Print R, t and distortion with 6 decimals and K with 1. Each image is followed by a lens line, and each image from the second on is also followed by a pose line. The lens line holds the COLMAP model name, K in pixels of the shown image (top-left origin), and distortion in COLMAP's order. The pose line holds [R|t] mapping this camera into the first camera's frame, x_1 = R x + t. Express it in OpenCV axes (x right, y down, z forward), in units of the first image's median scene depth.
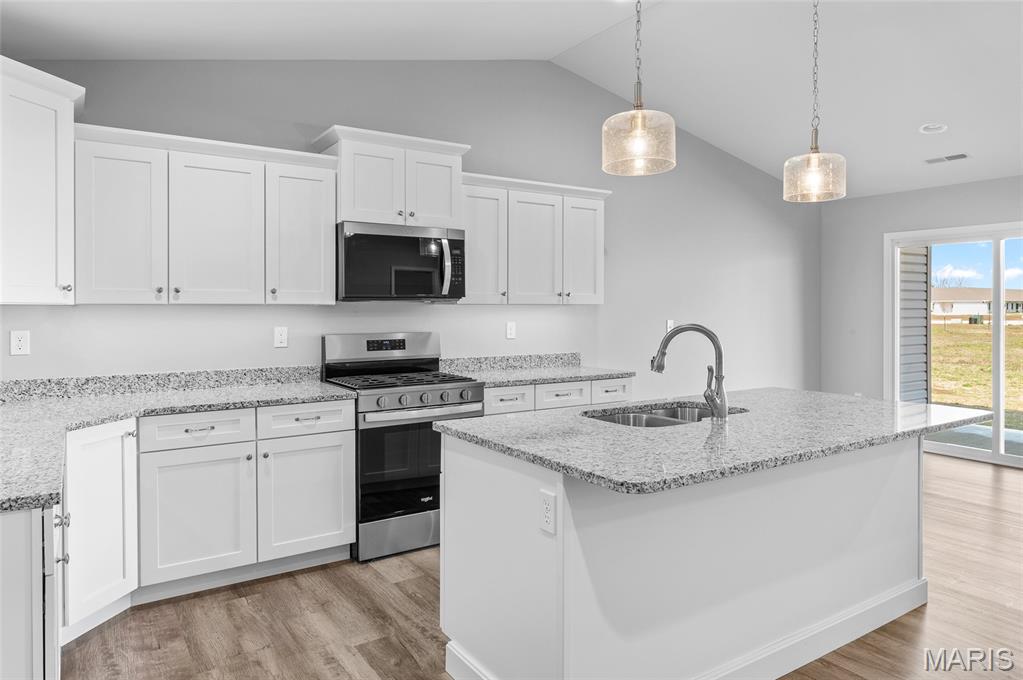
lens RADIAL K [[669.0, 0, 519.1], [0, 669.0, 311.5], [0, 0, 1]] dist [-0.004117, -0.001320]
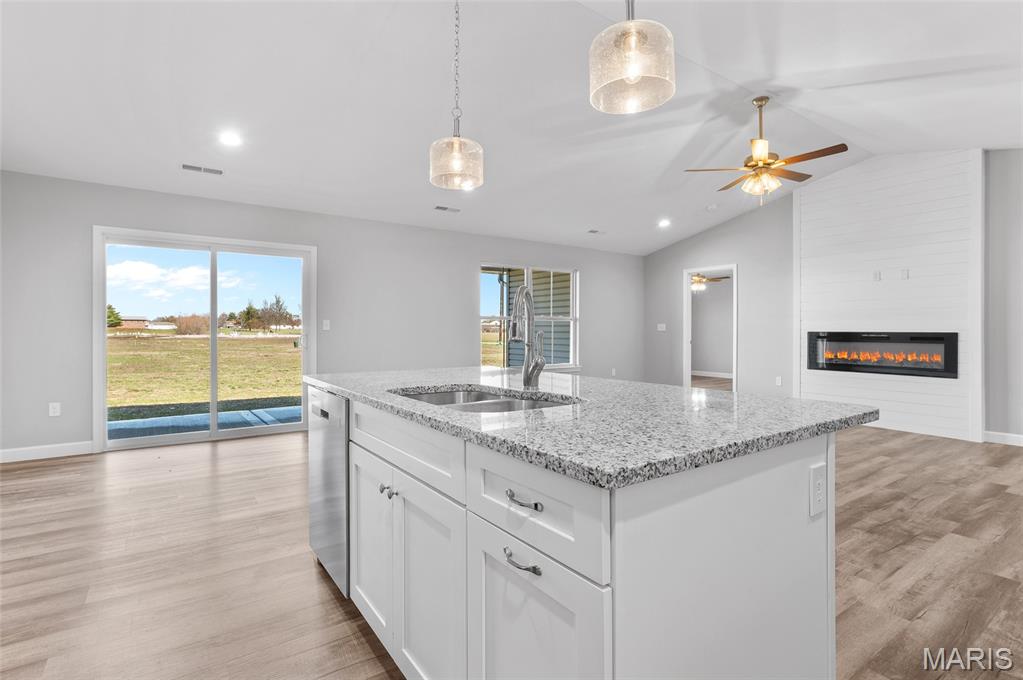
lens RADIAL K [[494.3, 0, 530.2], [0, 494.3, 333.5], [0, 0, 1]] dist [0.009236, -0.004275]
pose [[-0.037613, -0.005186, 0.999279, -0.295905], [0.002528, 0.999983, 0.005285, 0.055985], [-0.999289, 0.002725, -0.037600, 0.741403]]
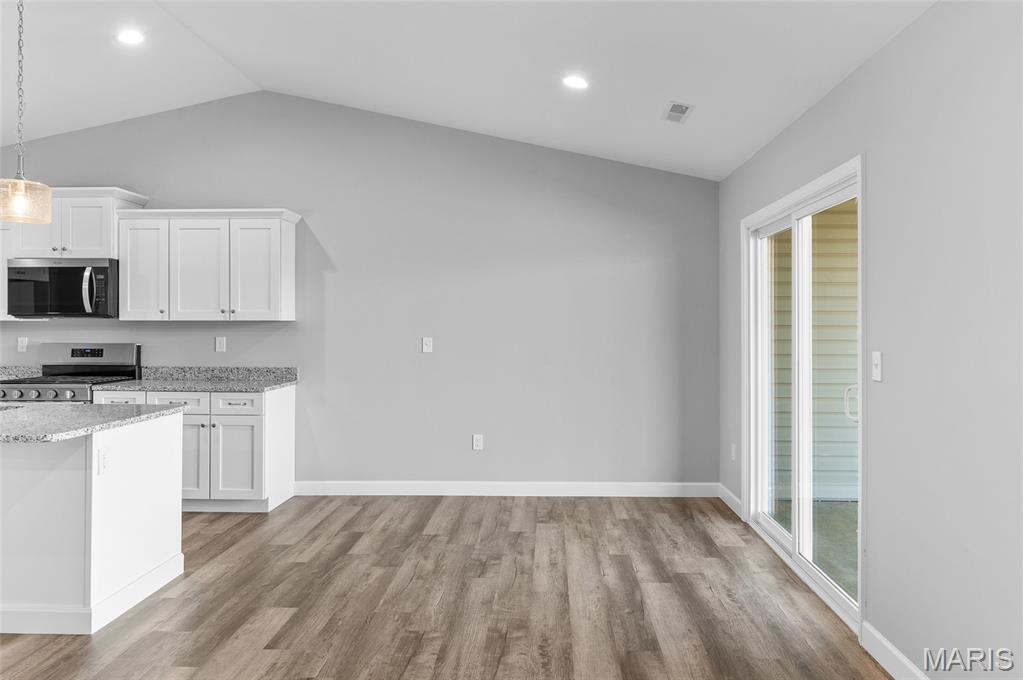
lens RADIAL K [[714.9, 0, 531.9], [0, 714.9, 323.5], [0, 0, 1]] dist [0.005124, -0.014641]
pose [[0.810485, 0.003582, -0.585748, 1.433519], [-0.006558, 0.999974, -0.002959, -0.007282], [0.585722, 0.006240, 0.810488, 0.453762]]
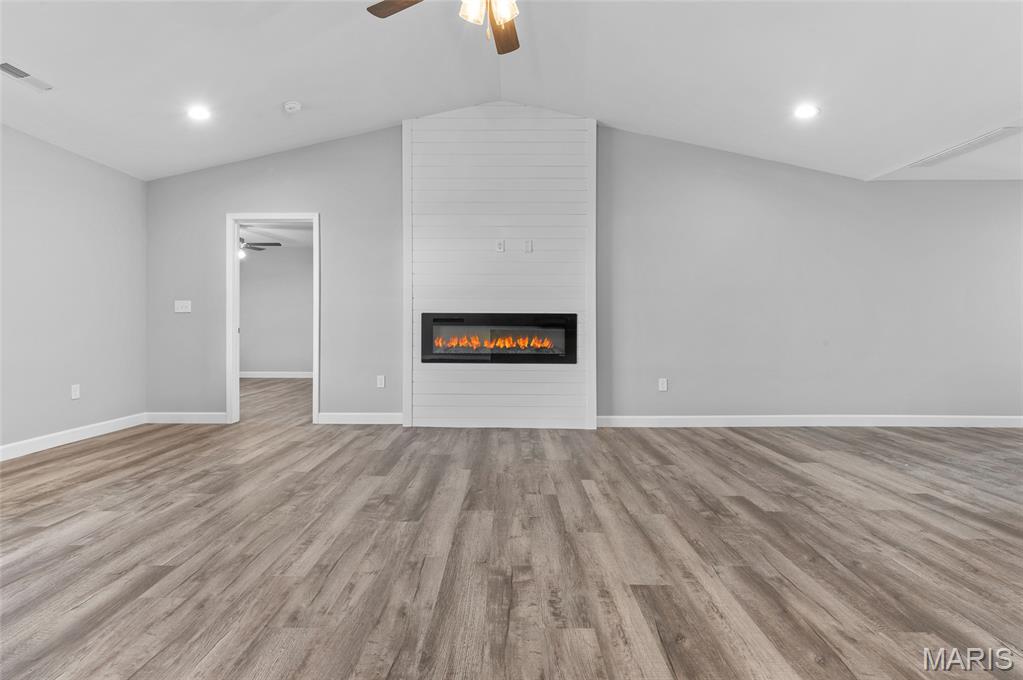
lens RADIAL K [[469.4, 0, 497.9], [0, 469.4, 317.9], [0, 0, 1]] dist [-0.001385, 0.000083]
pose [[-0.813892, 0.009880, 0.580932, 0.554858], [0.003041, 0.999914, -0.012745, 0.091996], [-0.581008, -0.008606, -0.813852, 0.583580]]
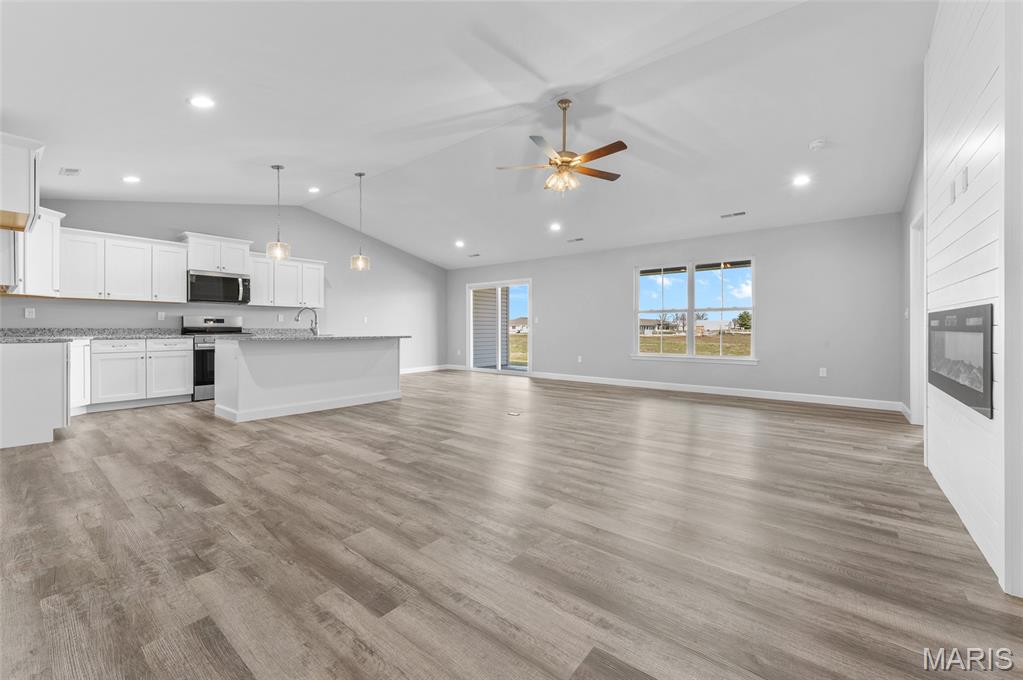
lens RADIAL K [[417.6, 0, 509.2], [0, 417.6, 329.0], [0, 0, 1]] dist [0.001872, -0.000883]
pose [[0.955286, 0.003566, 0.295662, 0.429827], [-0.002032, 0.999983, -0.005495, 0.097214], [-0.295676, 0.004648, 0.955277, -0.879421]]
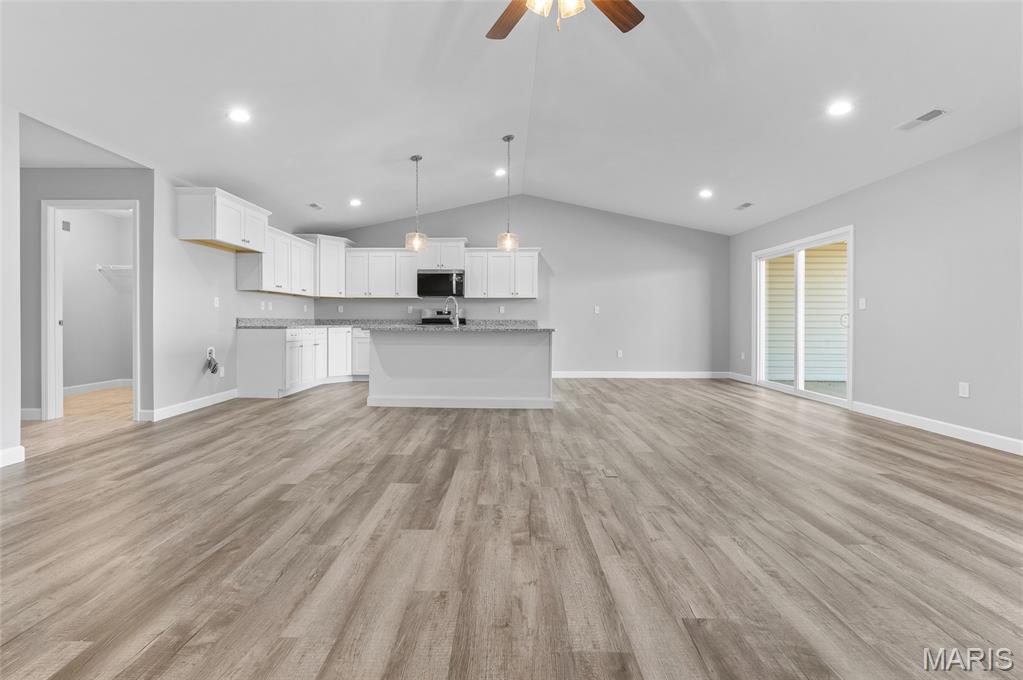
lens RADIAL K [[417.6, 0, 496.6], [0, 417.6, 321.9], [0, 0, 1]] dist [0.001872, -0.000883]
pose [[0.811728, 0.005991, -0.584005, 1.122122], [-0.008331, 0.999964, -0.001321, 0.099144], [0.583976, 0.005938, 0.811749, -0.310835]]
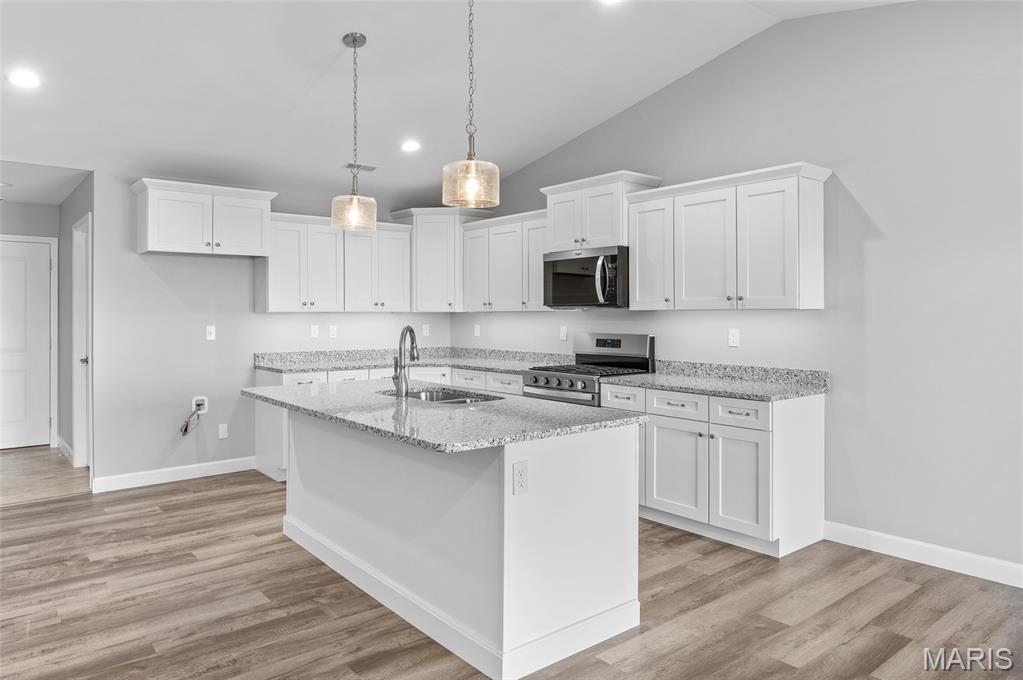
lens RADIAL K [[669.0, 0, 481.7], [0, 669.0, 313.5], [0, 0, 1]] dist [-0.004117, -0.001320]
pose [[0.064423, 0.001054, -0.997922, 1.173442], [-0.002862, 0.999996, 0.000872, -0.006452], [0.997919, 0.002800, 0.064426, 0.773411]]
